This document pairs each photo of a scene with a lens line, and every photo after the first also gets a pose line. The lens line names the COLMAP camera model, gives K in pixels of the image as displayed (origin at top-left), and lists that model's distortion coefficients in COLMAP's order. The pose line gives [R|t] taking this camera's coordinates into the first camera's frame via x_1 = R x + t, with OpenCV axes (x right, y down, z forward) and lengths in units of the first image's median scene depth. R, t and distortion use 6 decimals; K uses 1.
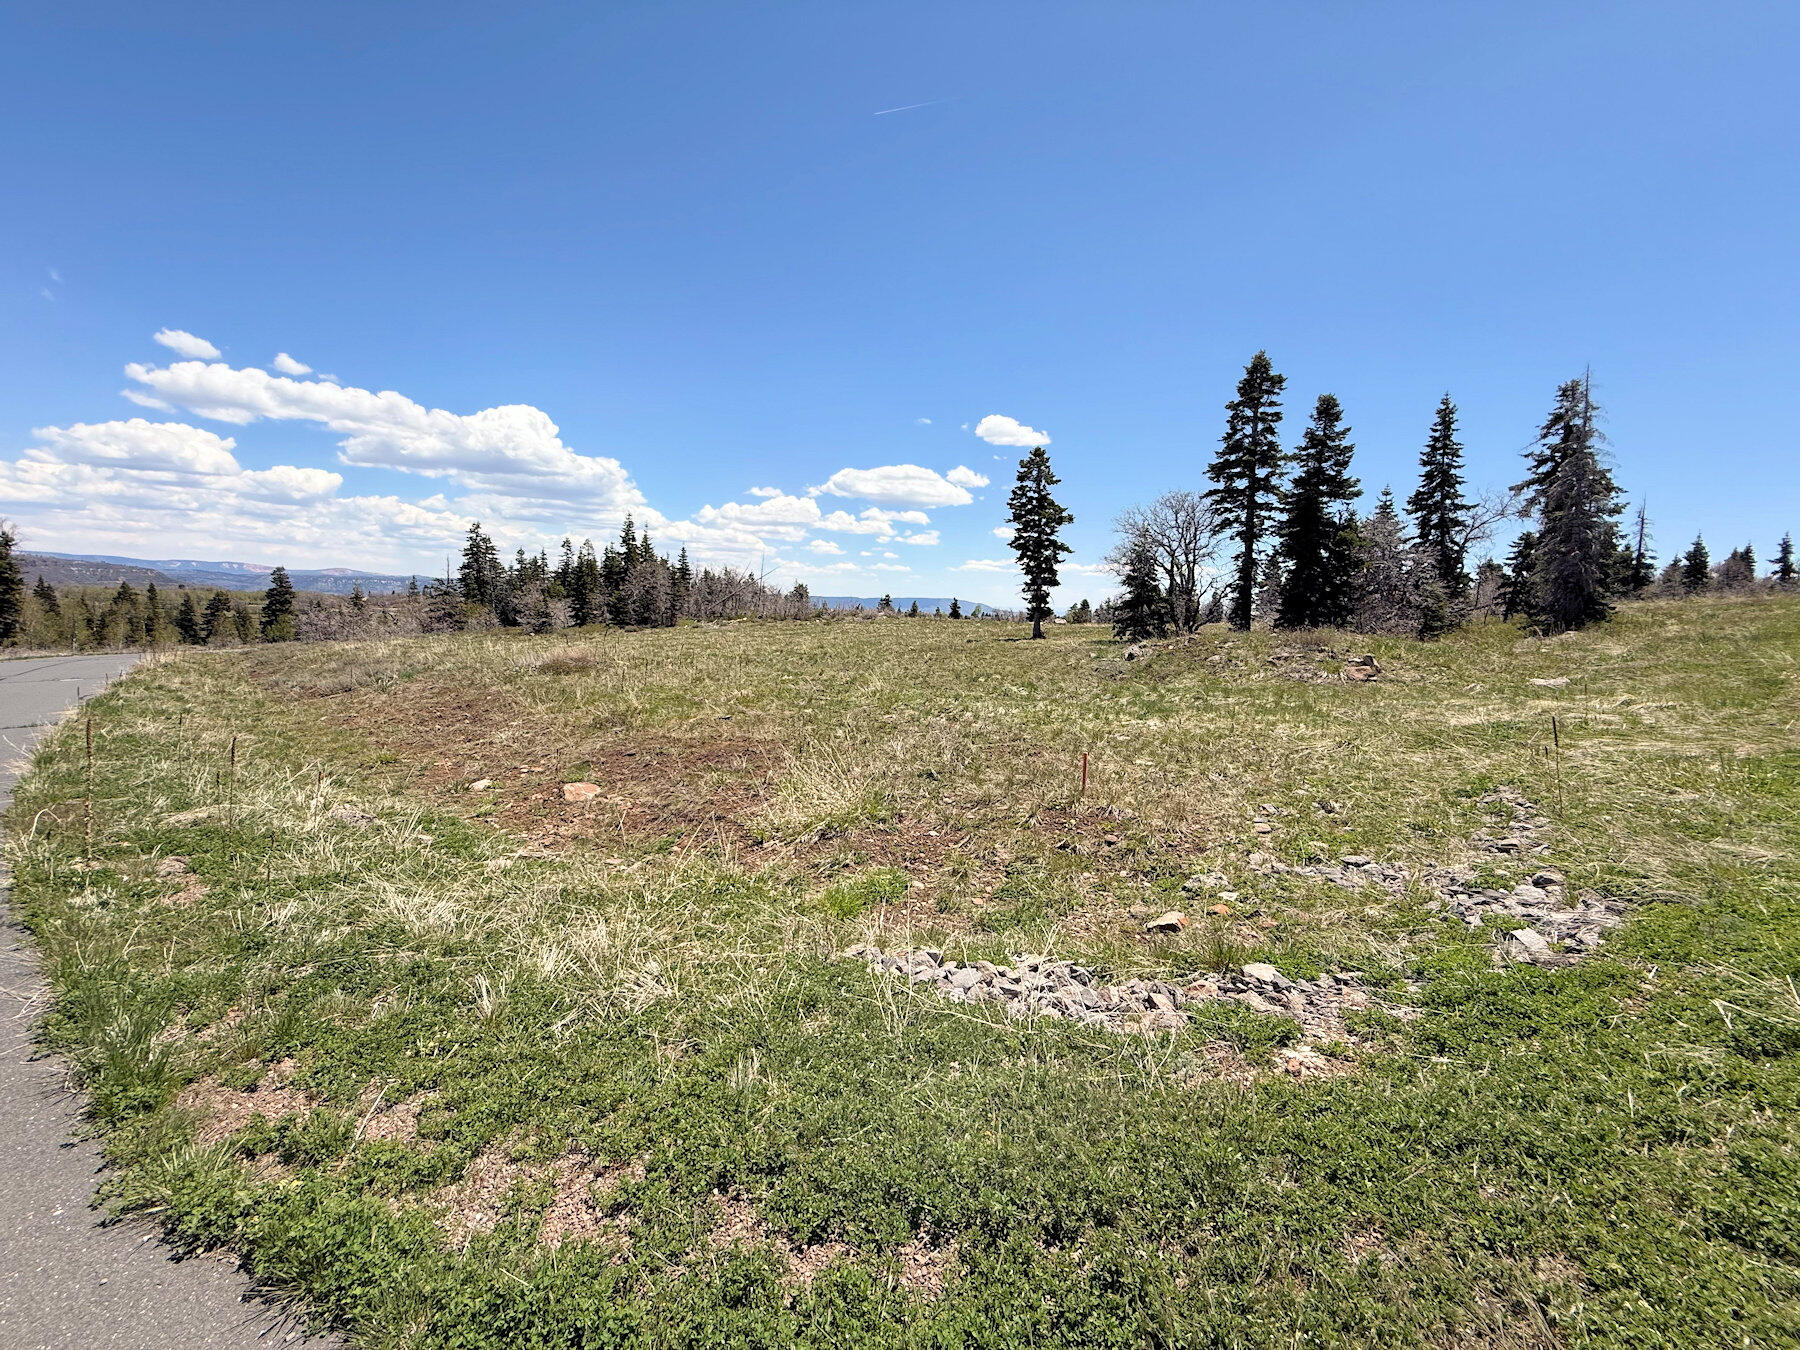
lens RADIAL K [[710.5, 0, 893.9], [0, 710.5, 678.7], [0, 0, 1]] dist [-0.005634, 0.001177]
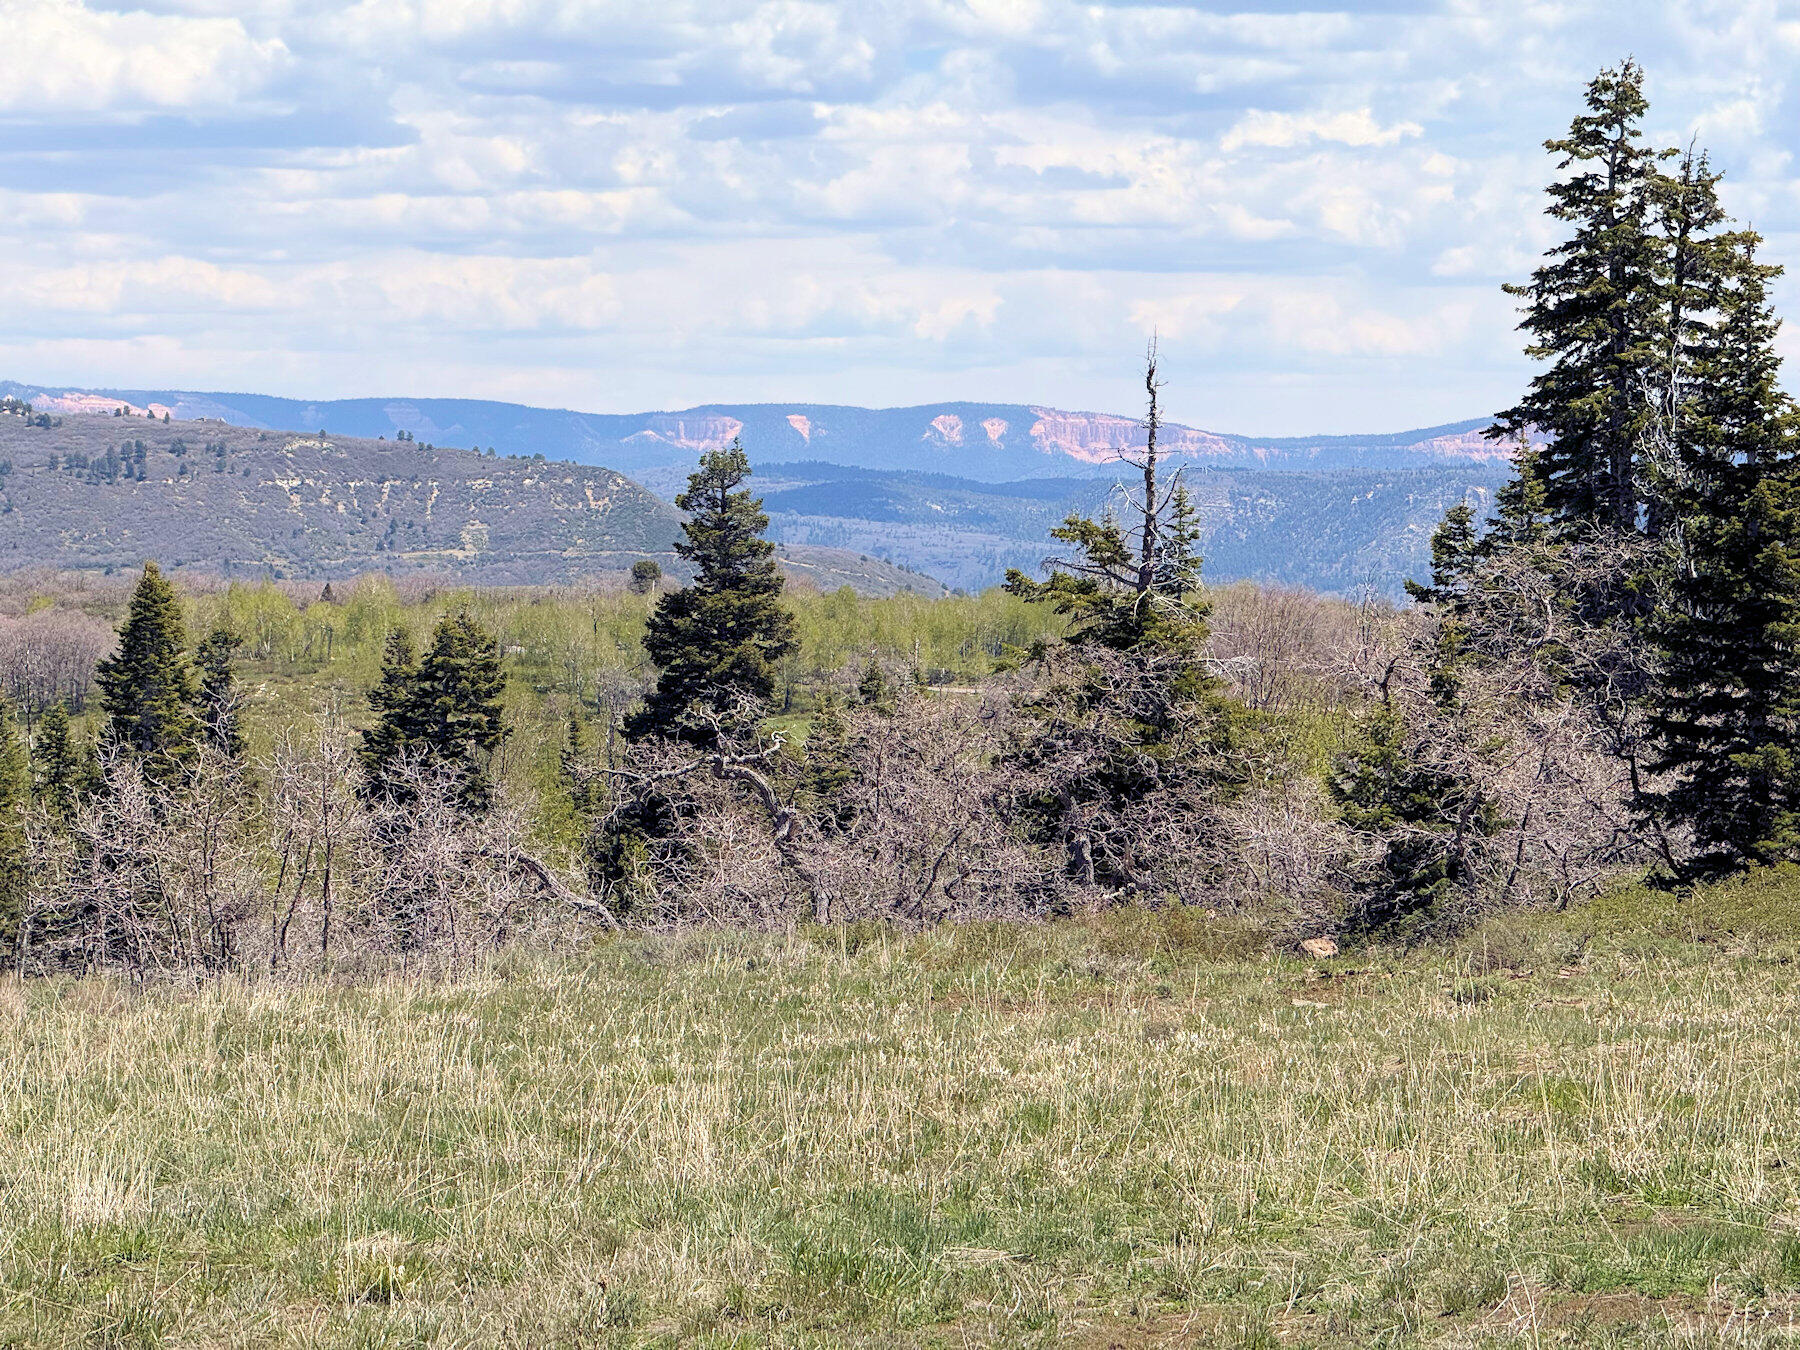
lens RADIAL K [[6309.2, 0, 908.6], [0, 6309.2, 686.9], [0, 0, 1]] dist [0.303655, 0.000000]
pose [[0.695523, -0.010678, -0.718425, 0.328224], [-0.056805, 0.995943, -0.069797, -0.031700], [0.716255, 0.089356, 0.692094, 0.189263]]
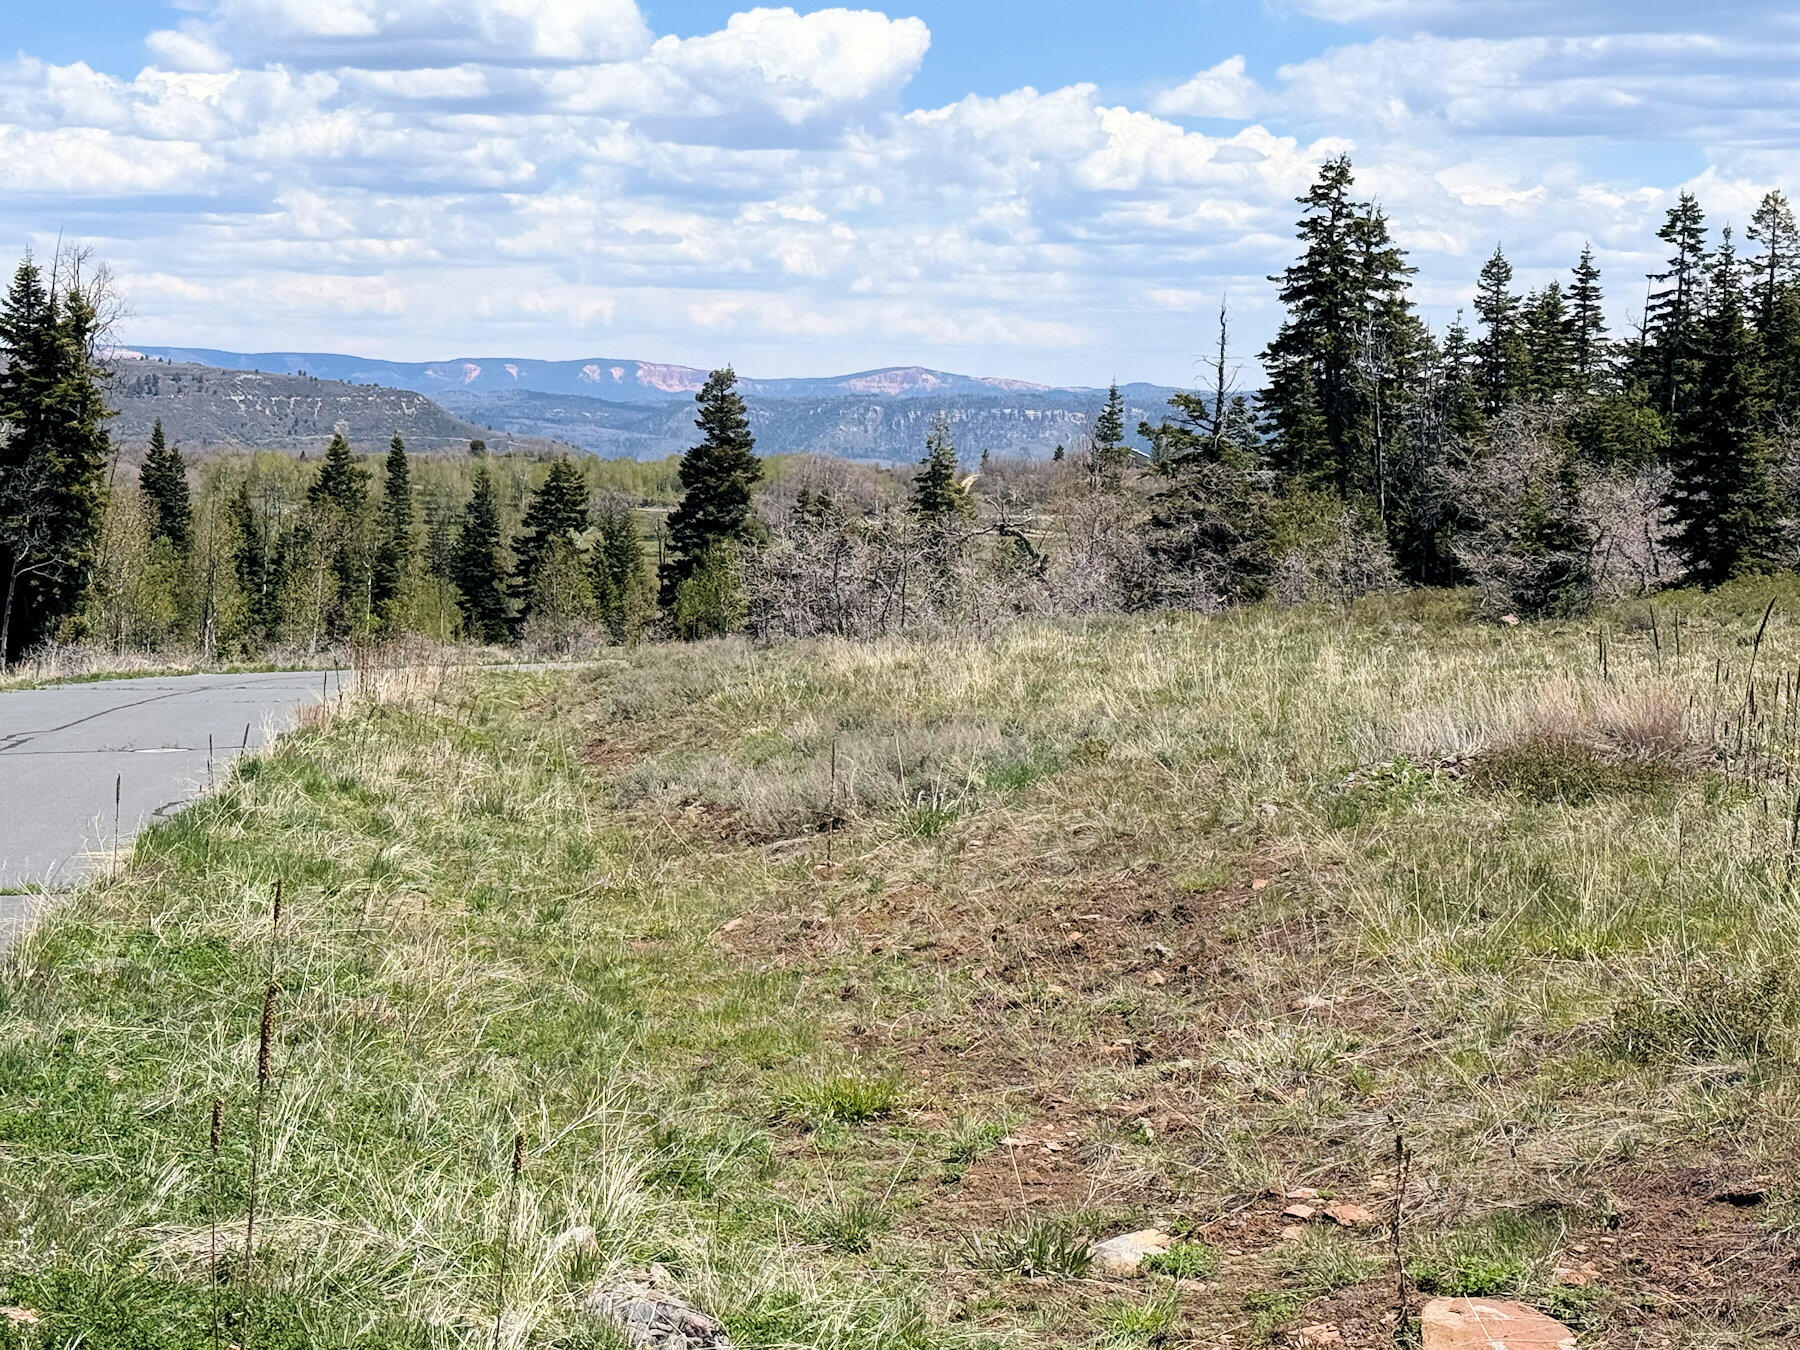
lens RADIAL K [[3329.3, 0, 934.7], [0, 3329.3, 673.0], [0, 0, 1]] dist [0.144755, 0.000000]
pose [[0.789448, 0.019461, -0.613509, 0.025892], [-0.048472, 0.998353, -0.030703, -0.003393], [0.611901, 0.053976, 0.789091, 0.026502]]
